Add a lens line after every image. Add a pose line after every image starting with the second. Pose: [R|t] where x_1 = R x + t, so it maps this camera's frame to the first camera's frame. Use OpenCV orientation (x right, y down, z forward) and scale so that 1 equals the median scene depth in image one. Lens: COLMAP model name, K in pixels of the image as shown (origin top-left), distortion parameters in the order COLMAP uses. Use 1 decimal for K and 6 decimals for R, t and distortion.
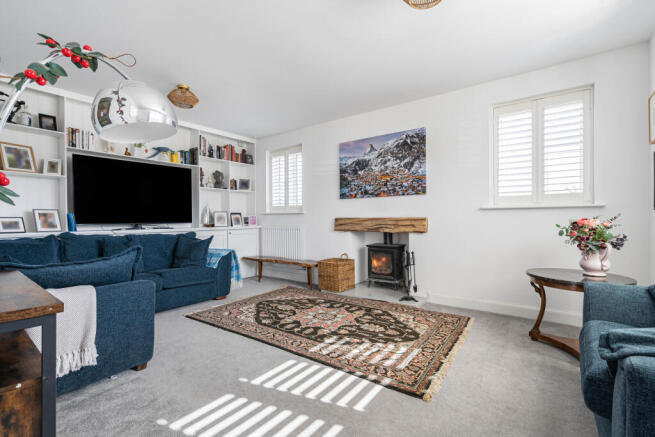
lens RADIAL K [[298.9, 0, 327.4], [0, 298.9, 218.8], [0, 0, 1]] dist [0.000449, -0.000590]
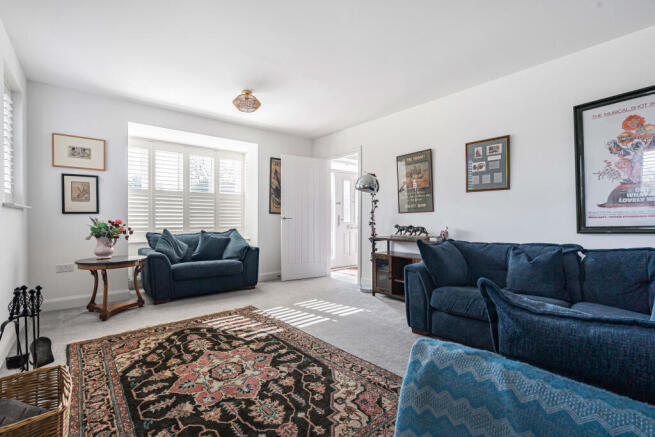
lens RADIAL K [[298.9, 0, 327.9], [0, 298.9, 216.1], [0, 0, 1]] dist [0.000449, -0.000590]
pose [[-0.971100, 0.009136, 0.238499, -0.304763], [0.009298, 0.999957, -0.000444, -0.003001], [-0.238493, 0.001786, -0.971143, 1.272501]]
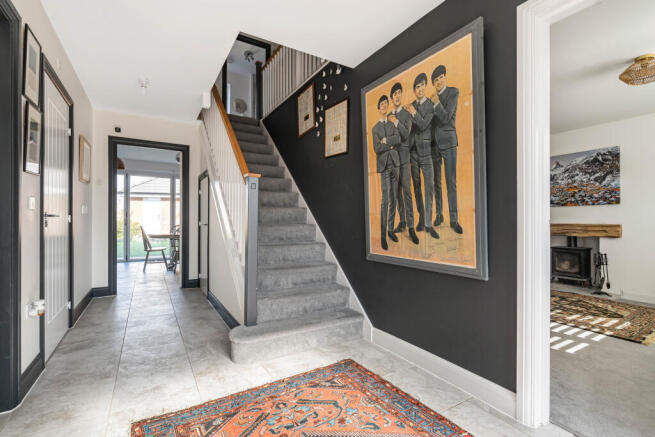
lens RADIAL K [[298.9, 0, 325.0], [0, 298.9, 219.2], [0, 0, 1]] dist [0.000449, -0.000590]
pose [[0.926297, 0.003279, -0.376780, -0.285010], [-0.003838, 0.999992, -0.000734, -0.019277], [0.376775, 0.002126, 0.926302, -0.486407]]
